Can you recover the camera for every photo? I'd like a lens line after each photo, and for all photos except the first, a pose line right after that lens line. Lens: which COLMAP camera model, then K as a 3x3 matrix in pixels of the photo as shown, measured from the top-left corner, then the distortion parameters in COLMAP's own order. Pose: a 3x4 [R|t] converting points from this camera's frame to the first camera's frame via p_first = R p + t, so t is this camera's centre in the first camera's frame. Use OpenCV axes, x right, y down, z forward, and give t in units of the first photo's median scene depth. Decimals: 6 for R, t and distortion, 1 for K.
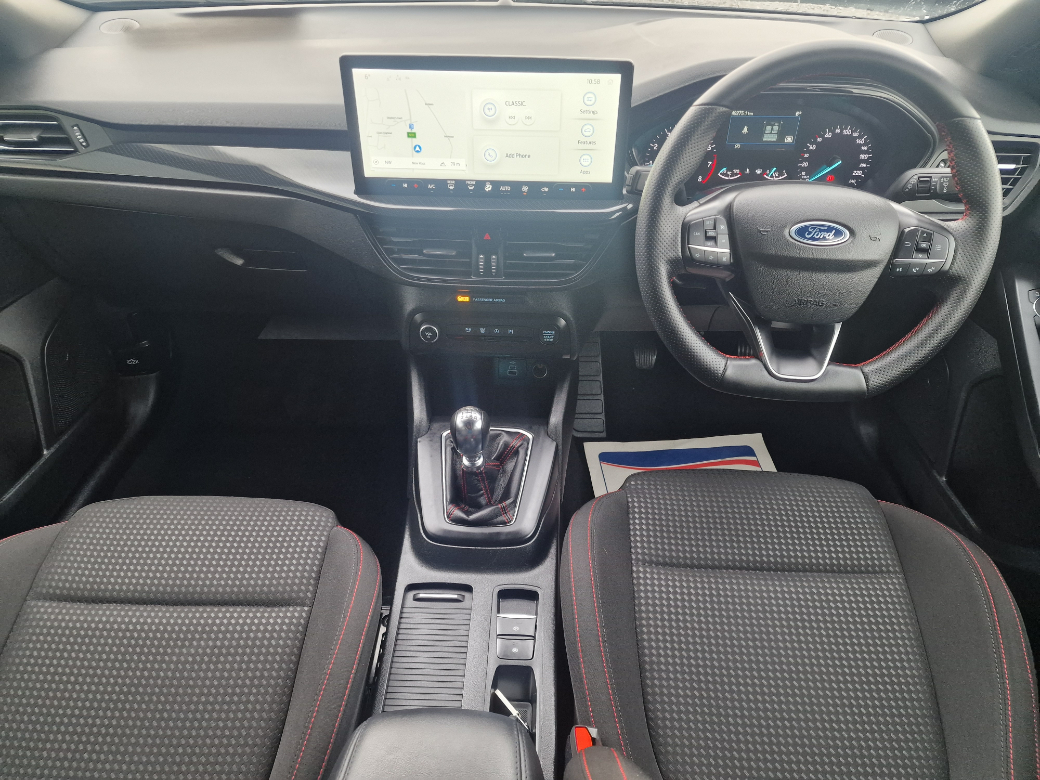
lens RADIAL K [[710.6, 0, 519.6], [0, 710.6, 395.5], [0, 0, 1]] dist [0.069698, -0.063246]
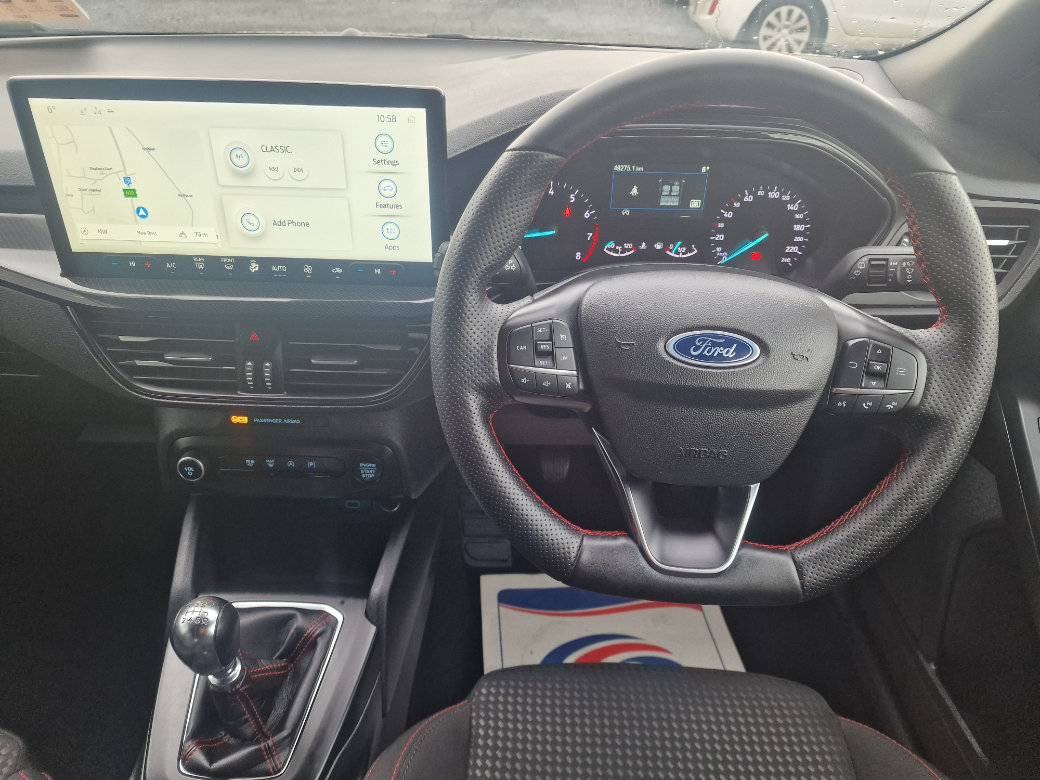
lens RADIAL K [[710.3, 0, 515.2], [0, 710.3, 389.7], [0, 0, 1]] dist [0.066111, -0.068690]
pose [[0.999983, 0.001775, 0.005553, 0.211080], [-0.001290, 0.996278, -0.086183, -0.118772], [-0.005685, 0.086175, 0.996264, 0.333114]]
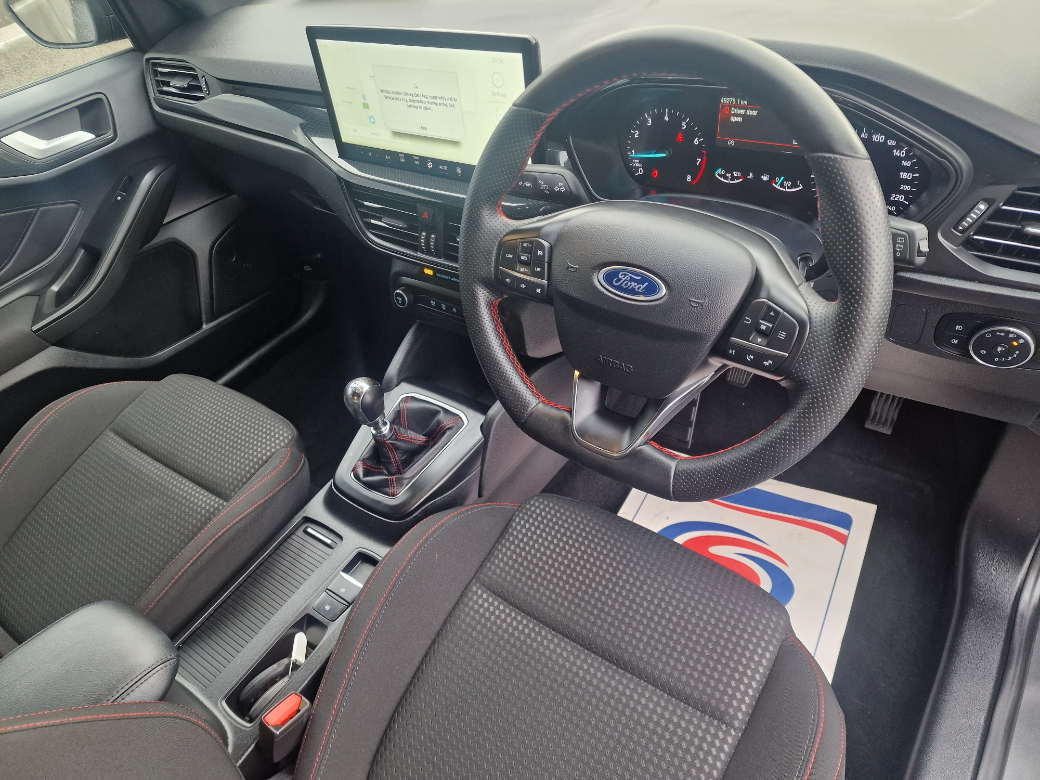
lens RADIAL K [[710.6, 0, 519.6], [0, 710.6, 395.5], [0, 0, 1]] dist [0.069698, -0.063246]
pose [[0.818506, 0.273070, -0.505452, 0.656792], [-0.215963, 0.961533, 0.169747, -0.187701], [0.532361, -0.029780, 0.845993, 0.239868]]
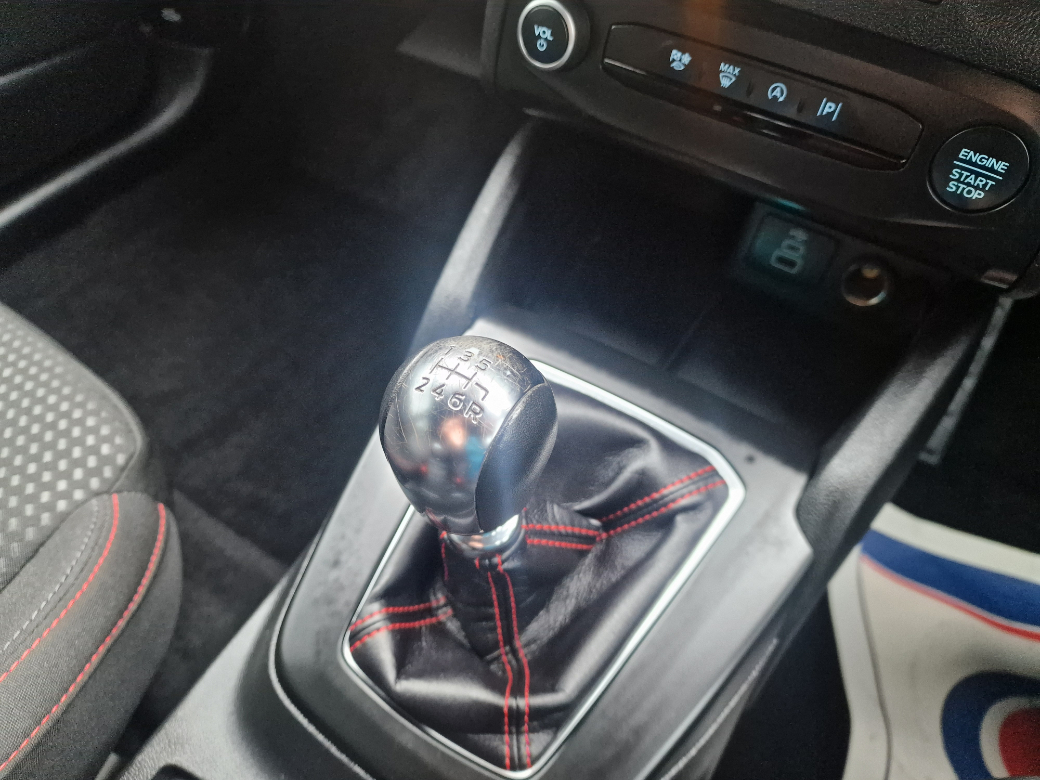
lens RADIAL K [[712.5, 0, 497.8], [0, 712.5, 391.3], [0, 0, 1]] dist [0.047429, -0.067082]
pose [[0.857443, 0.410648, -0.310096, 0.006895], [-0.330318, 0.901315, 0.280216, -0.035338], [0.394564, -0.137839, 0.908471, 0.804582]]
